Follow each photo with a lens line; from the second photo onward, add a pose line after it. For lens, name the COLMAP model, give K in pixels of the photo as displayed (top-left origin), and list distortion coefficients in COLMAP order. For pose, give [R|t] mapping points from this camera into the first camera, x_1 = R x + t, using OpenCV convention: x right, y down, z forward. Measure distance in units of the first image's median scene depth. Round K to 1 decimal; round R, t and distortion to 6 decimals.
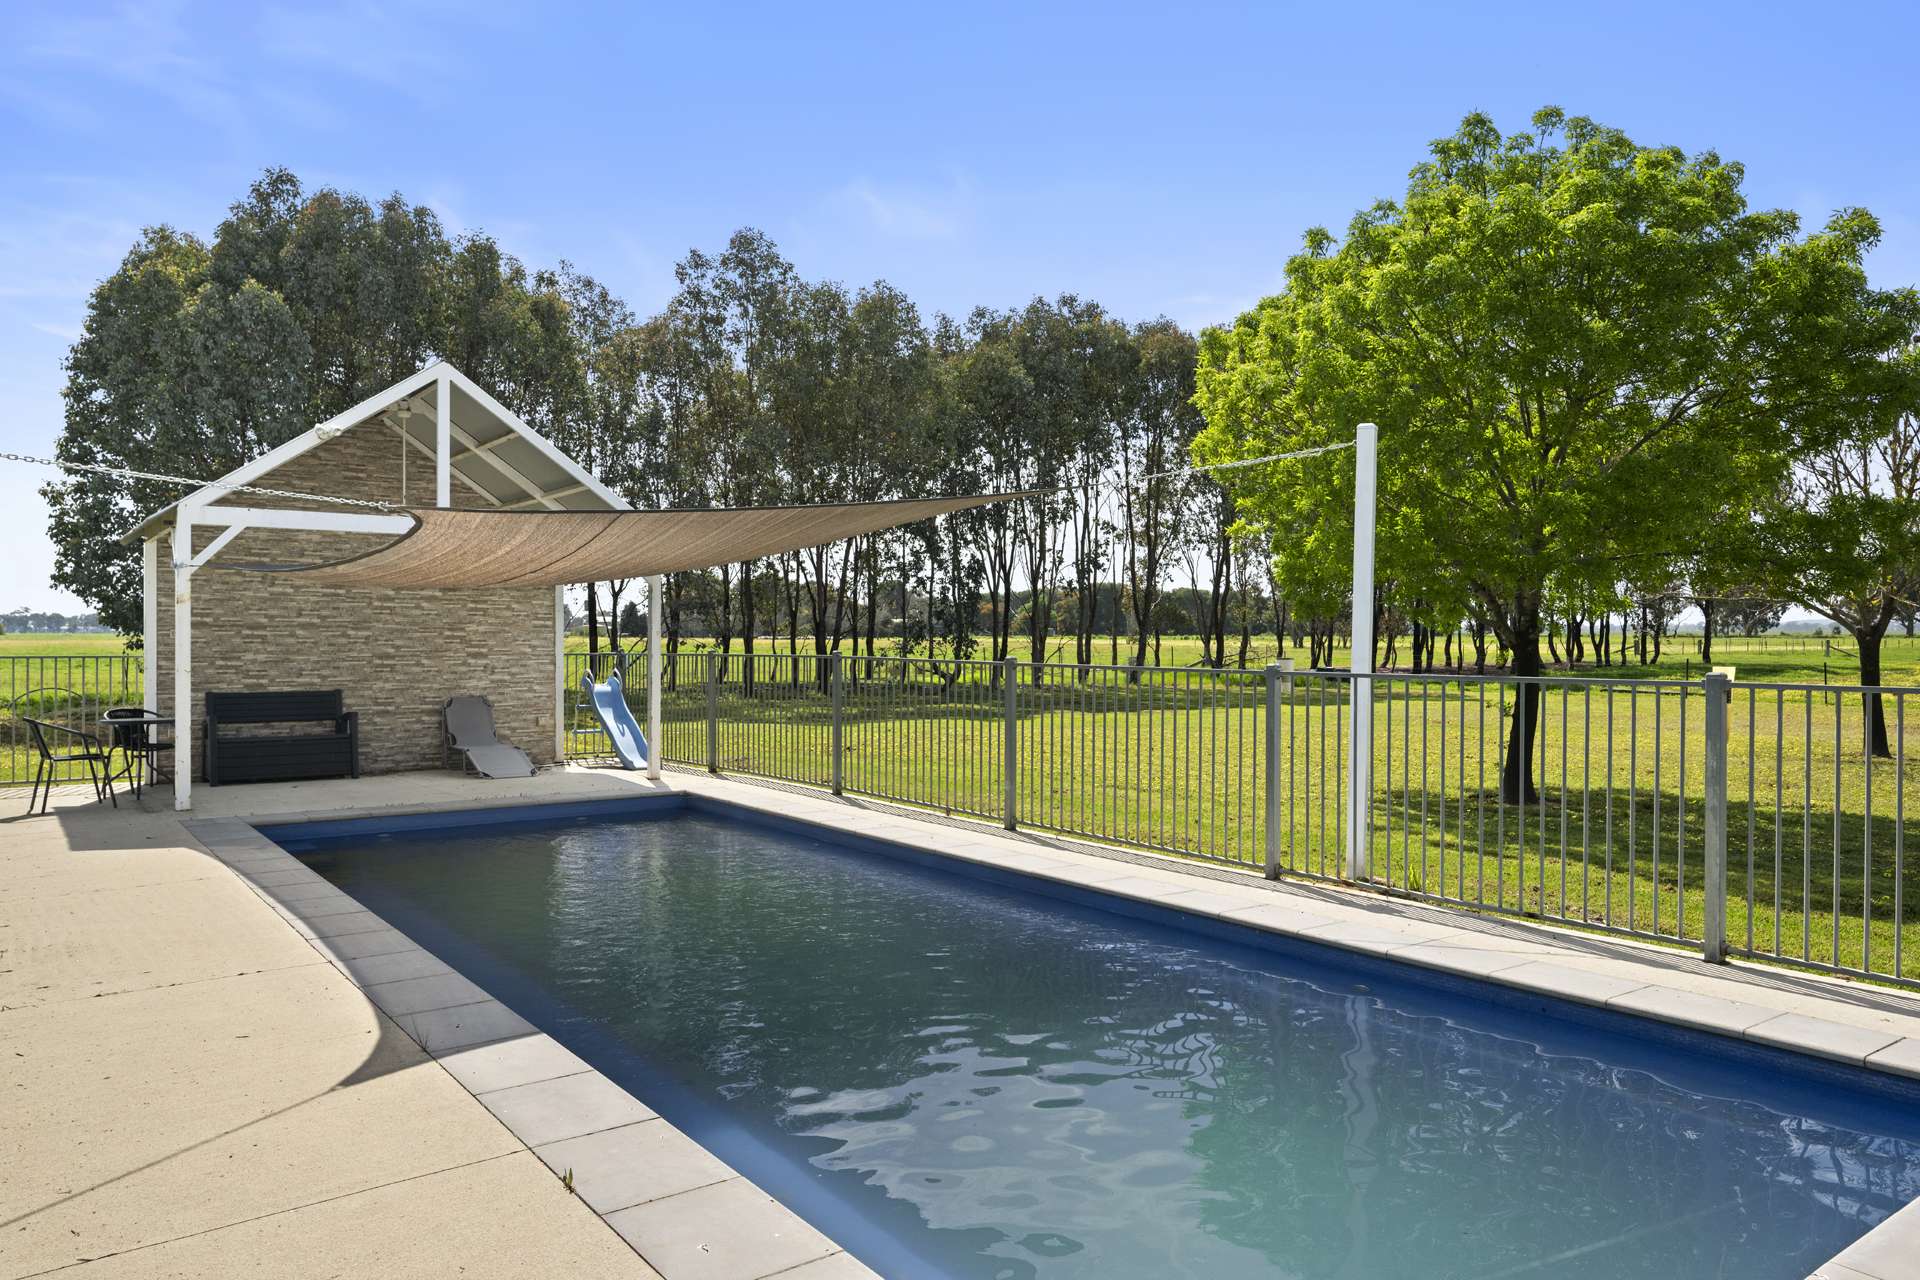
lens RADIAL K [[1291.5, 0, 956.8], [0, 1291.5, 647.9], [0, 0, 1]] dist [0.013922, -0.002460]
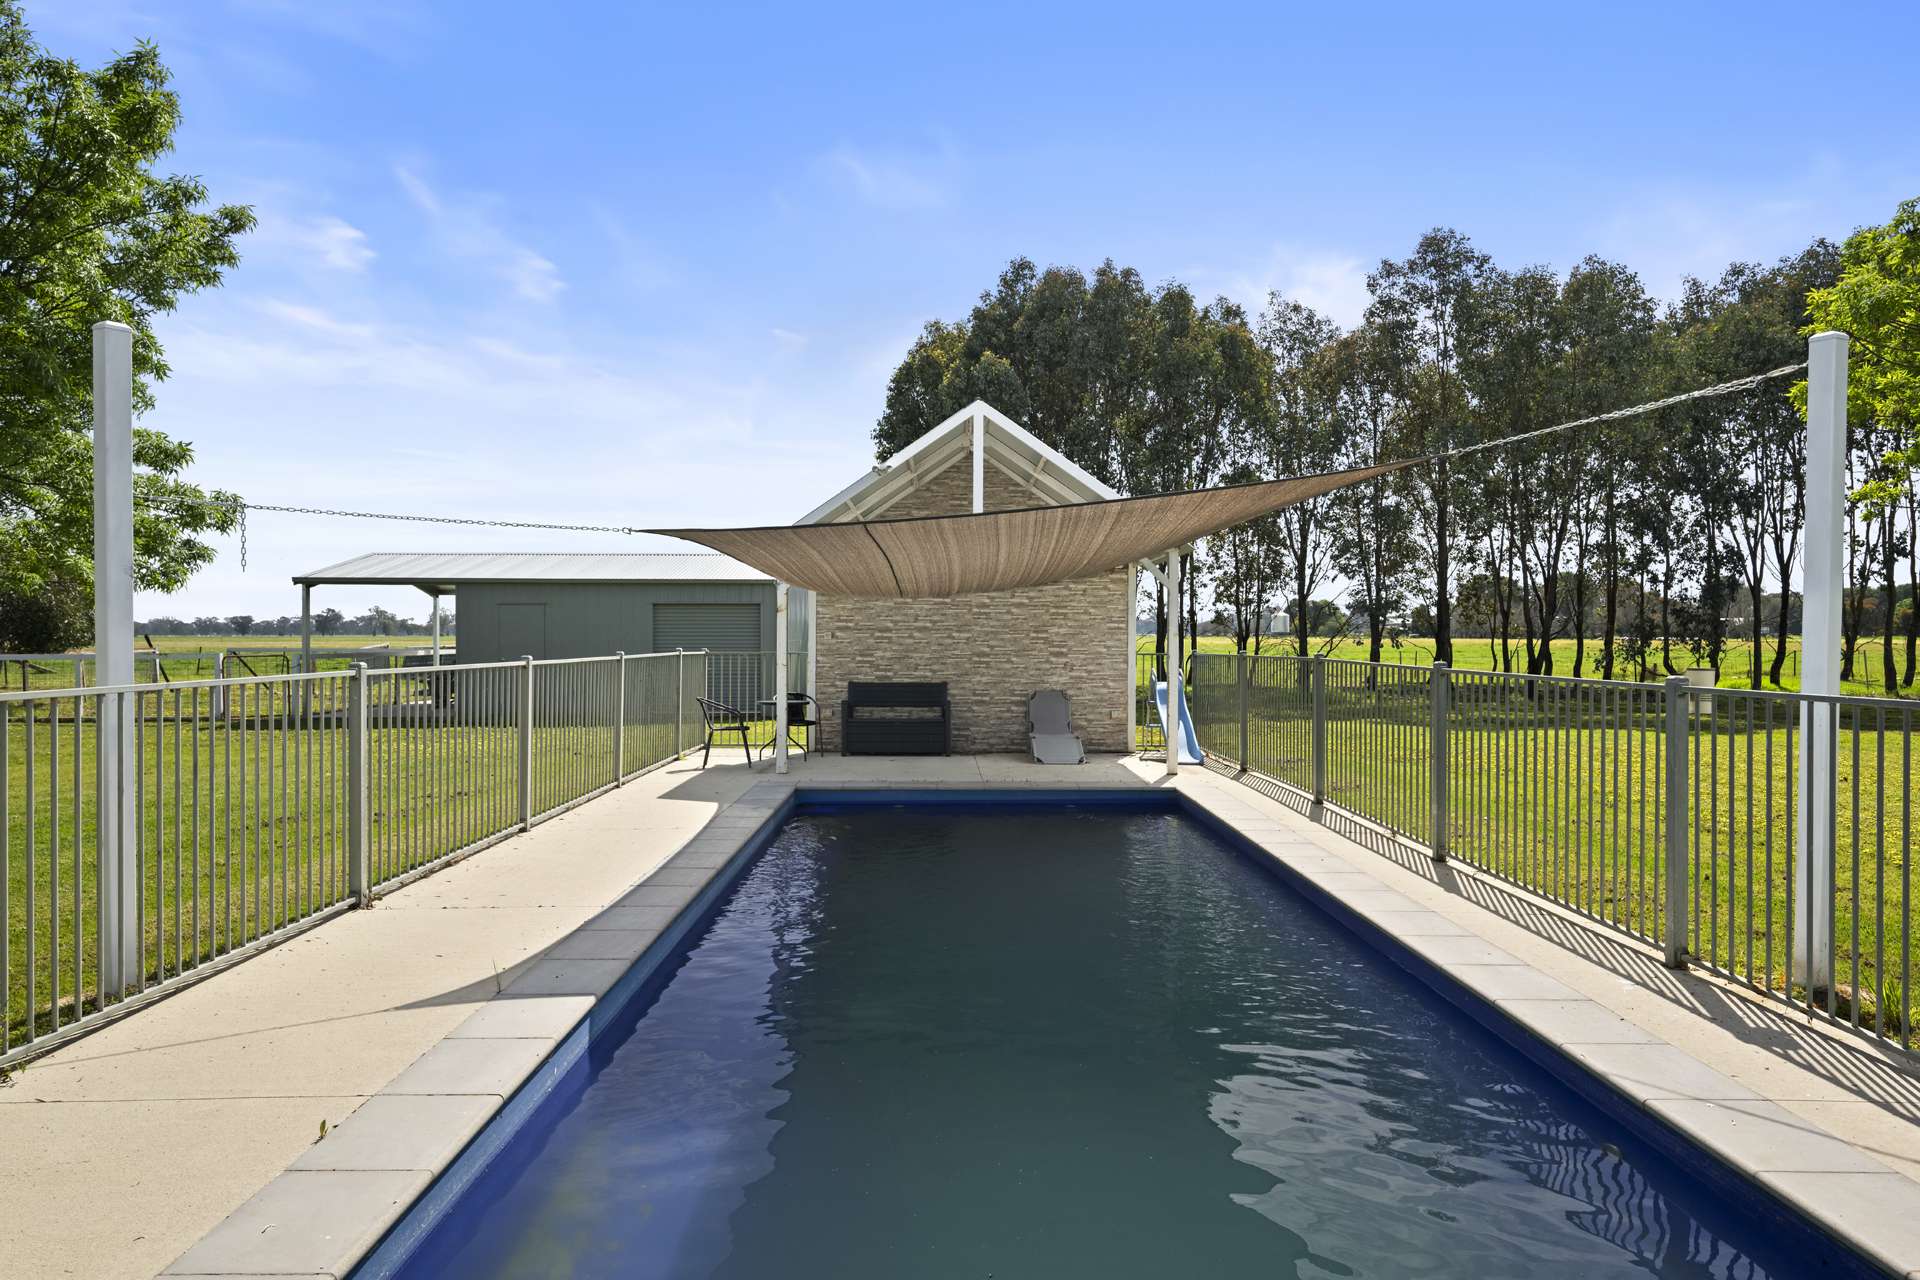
lens RADIAL K [[1182.4, 0, 961.6], [0, 1182.4, 631.9], [0, 0, 1]] dist [0.002792, -0.001689]
pose [[0.813199, -0.003054, -0.581978, 0.095319], [-0.004745, 0.999918, -0.011877, -0.000645], [0.581967, 0.012420, 0.813118, 0.064000]]
